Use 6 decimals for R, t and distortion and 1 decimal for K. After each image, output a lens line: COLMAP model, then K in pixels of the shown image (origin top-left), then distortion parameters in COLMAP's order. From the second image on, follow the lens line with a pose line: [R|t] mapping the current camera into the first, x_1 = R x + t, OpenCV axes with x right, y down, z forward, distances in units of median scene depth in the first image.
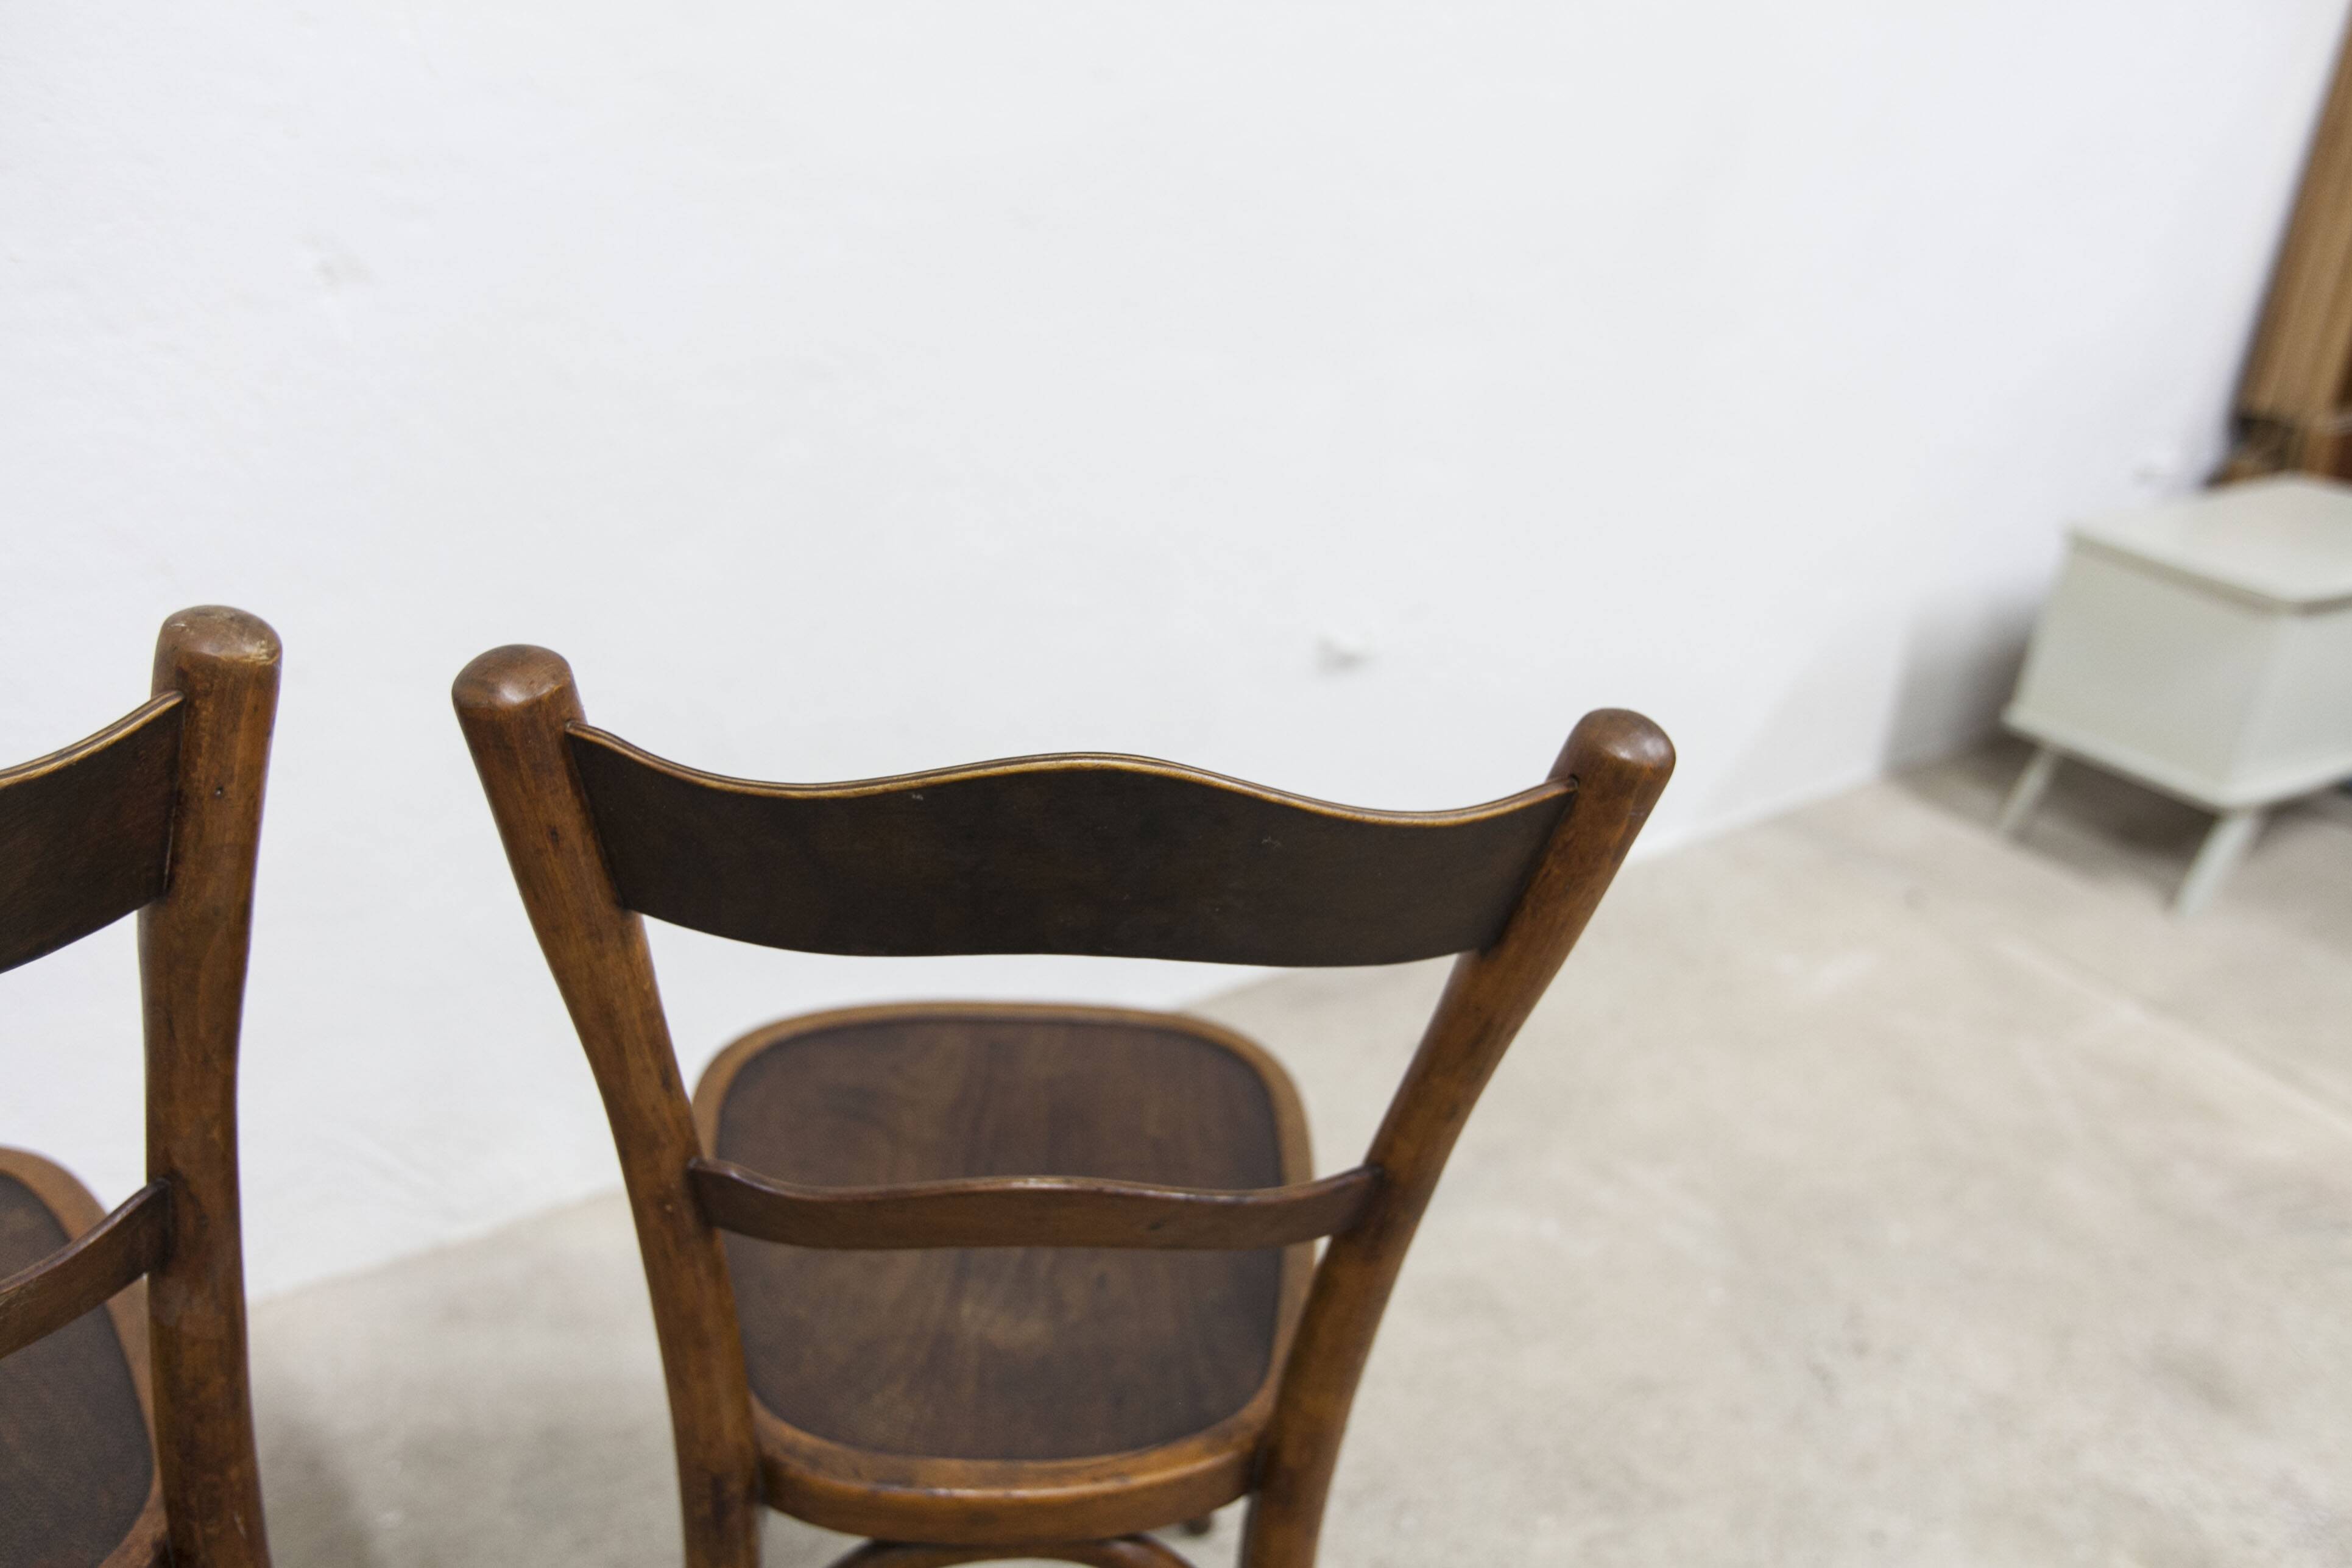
lens RADIAL K [[1650.5, 0, 1168.7], [0, 1650.5, 800.5], [0, 0, 1]] dist [-0.010406, 0.003078]
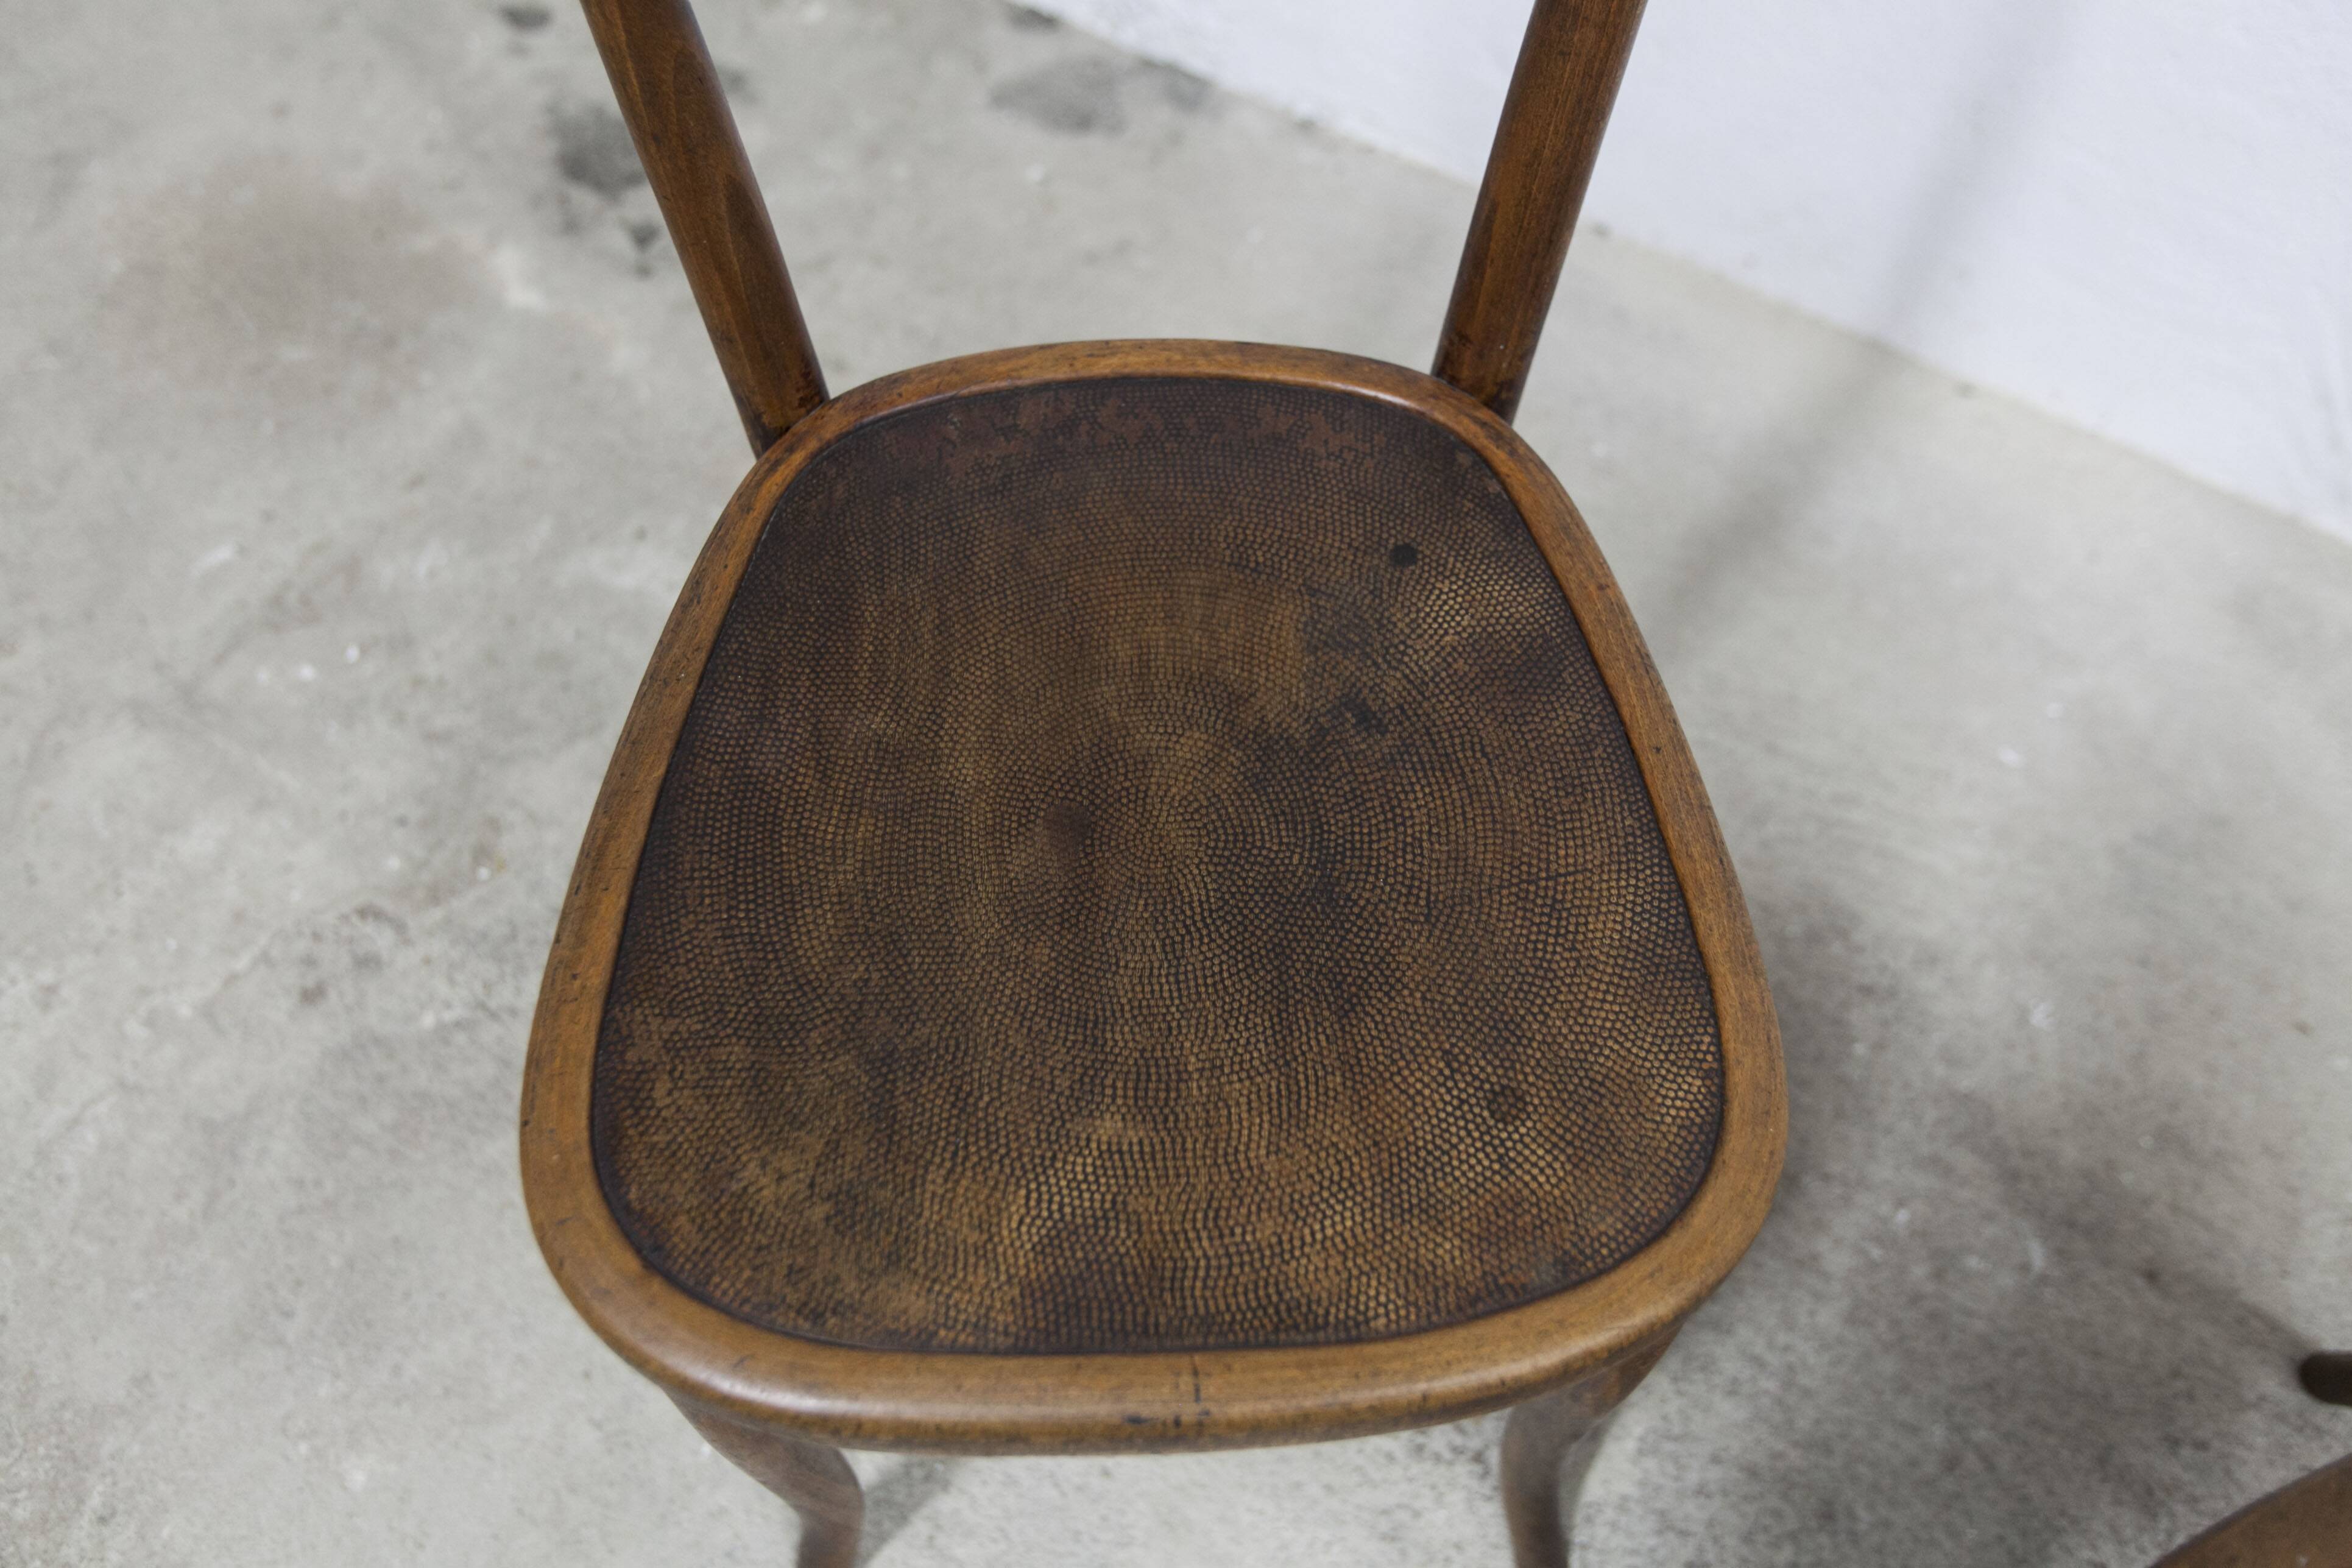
lens RADIAL K [[1813.9, 0, 1176.6], [0, 1813.9, 803.3], [0, 0, 1]] dist [0.014957, -0.019083]
pose [[0.400228, 0.747571, -0.530052, -0.147856], [-0.377661, 0.661546, 0.647865, 0.016948], [0.834979, -0.059114, 0.547097, 0.158347]]
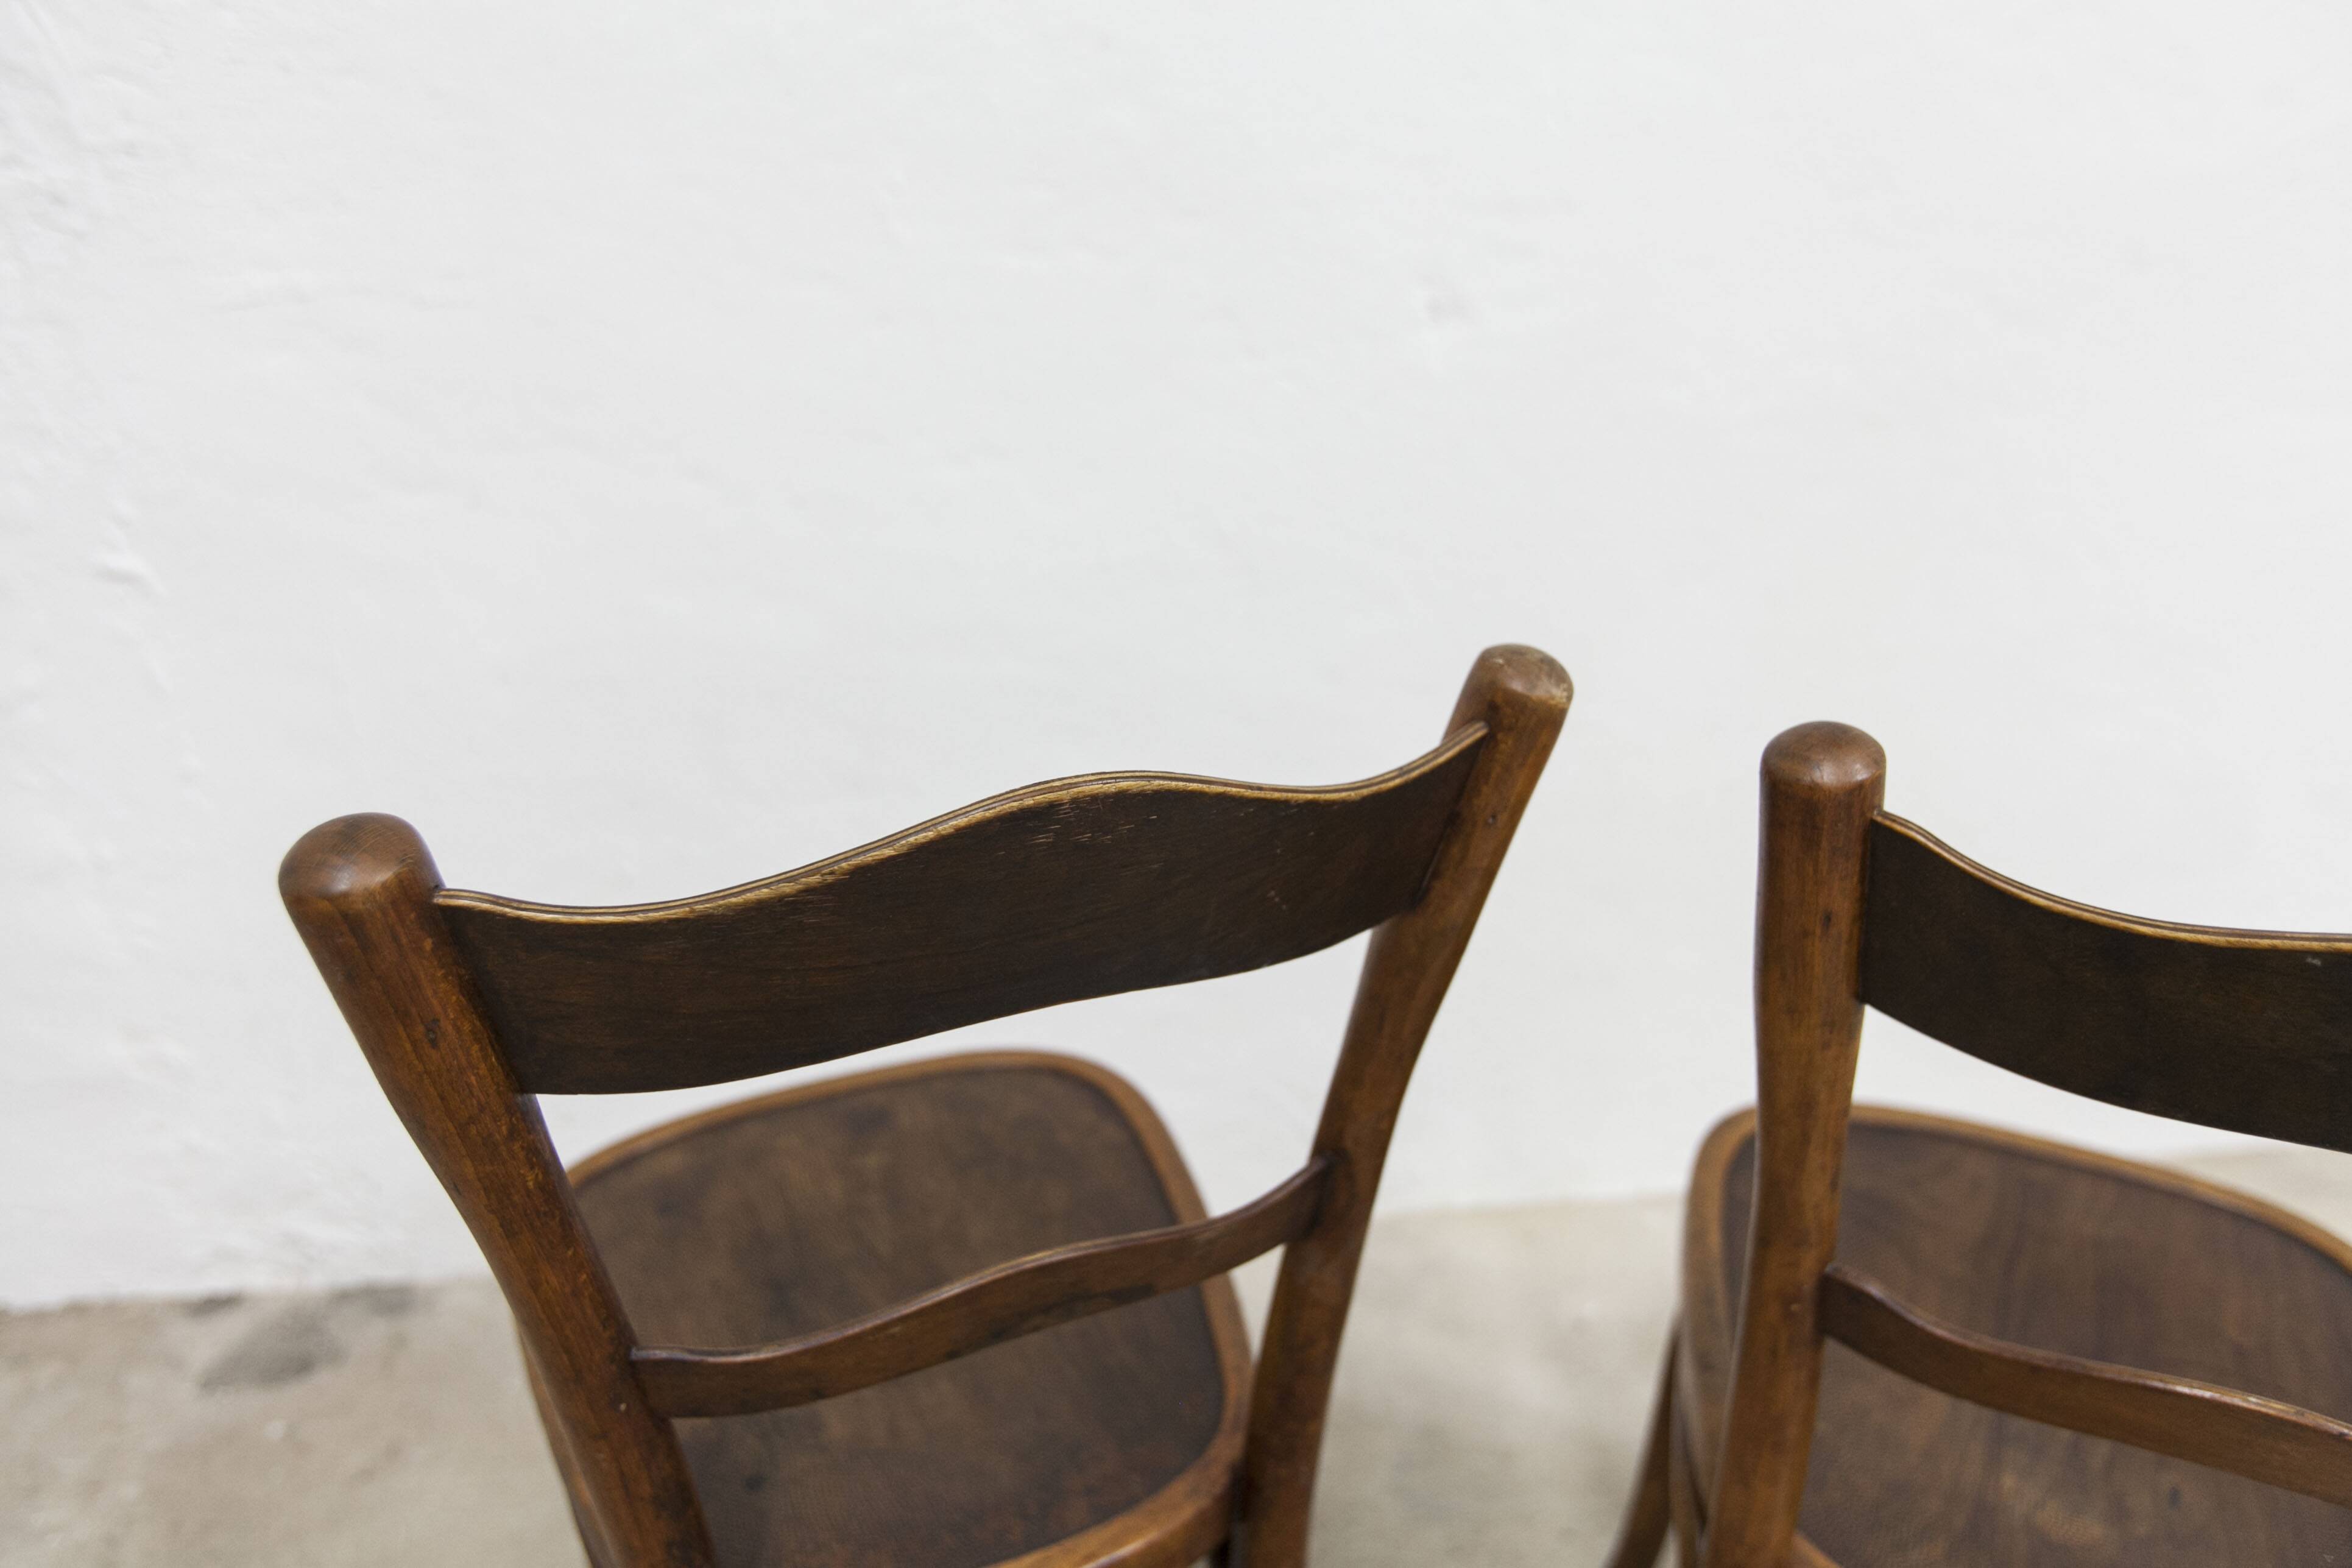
lens RADIAL K [[1650.5, 0, 1164.9], [0, 1650.5, 799.2], [0, 0, 1]] dist [-0.010406, 0.003078]
pose [[0.882323, 0.152957, -0.445096, -0.142832], [-0.159160, 0.986969, 0.023664, -0.004751], [0.442915, 0.049962, 0.895170, -0.018129]]
